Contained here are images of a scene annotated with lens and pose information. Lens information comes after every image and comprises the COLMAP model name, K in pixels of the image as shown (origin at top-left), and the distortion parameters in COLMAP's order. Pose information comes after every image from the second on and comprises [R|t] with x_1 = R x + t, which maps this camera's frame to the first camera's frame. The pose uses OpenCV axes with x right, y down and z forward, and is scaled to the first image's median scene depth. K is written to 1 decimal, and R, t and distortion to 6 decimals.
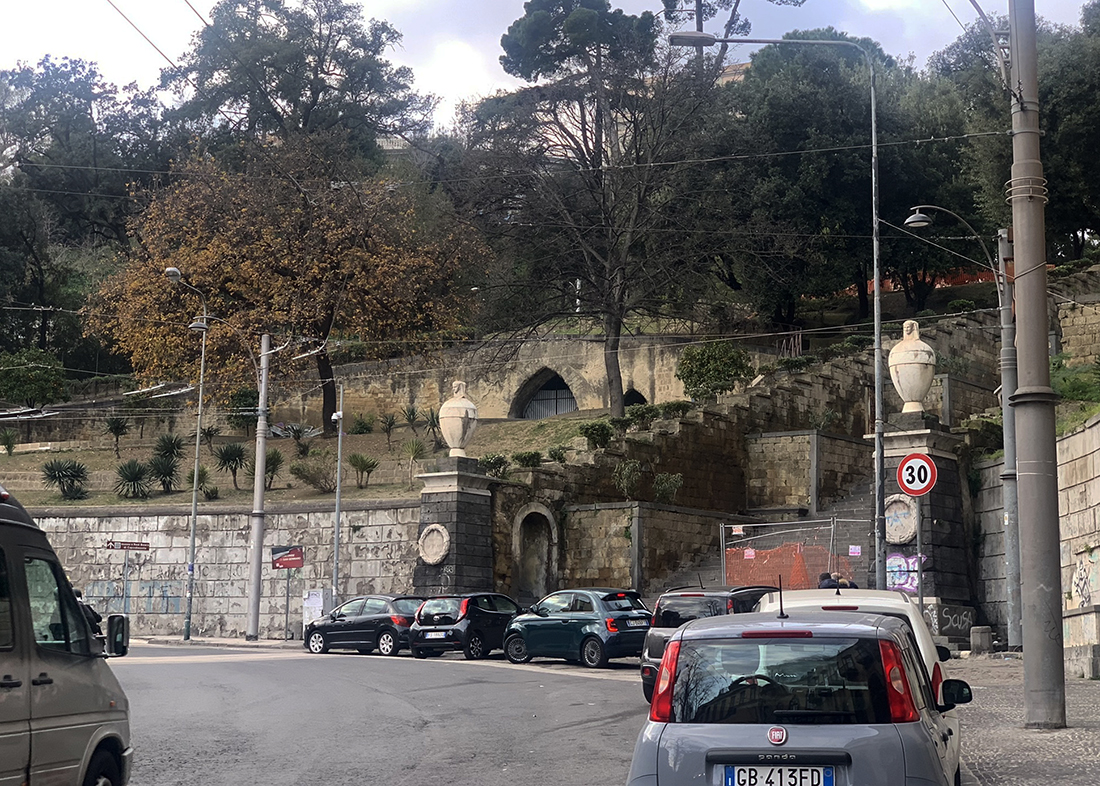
lens RADIAL K [[1969.5, 0, 550.0], [0, 1969.5, 393.0], [0, 0, 1]] dist [0.018558, 0.037862]
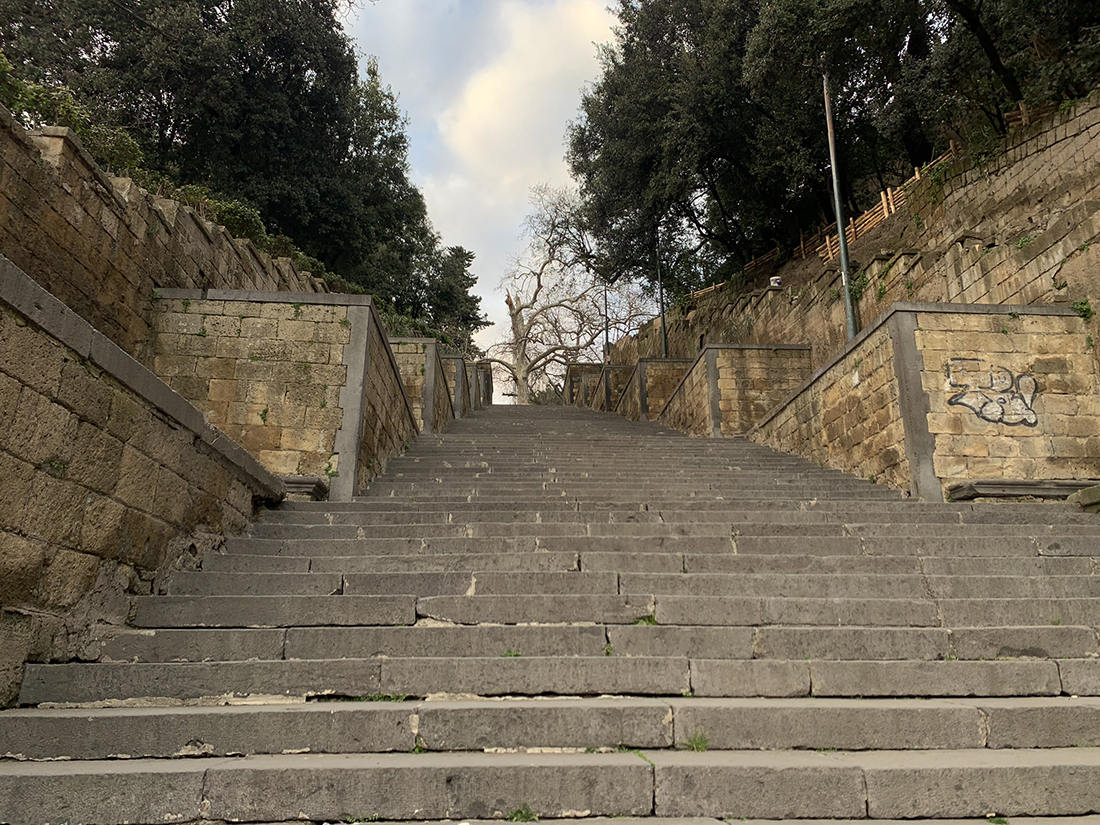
lens RADIAL K [[833.6, 0, 550.0], [0, 833.6, 412.5], [0, 0, 1]] dist [0.036492, -0.001807]
pose [[0.744027, 0.184159, 0.642269, 0.056041], [-0.094856, 0.980643, -0.171297, 0.067428], [-0.661382, 0.066527, 0.747093, 0.839820]]
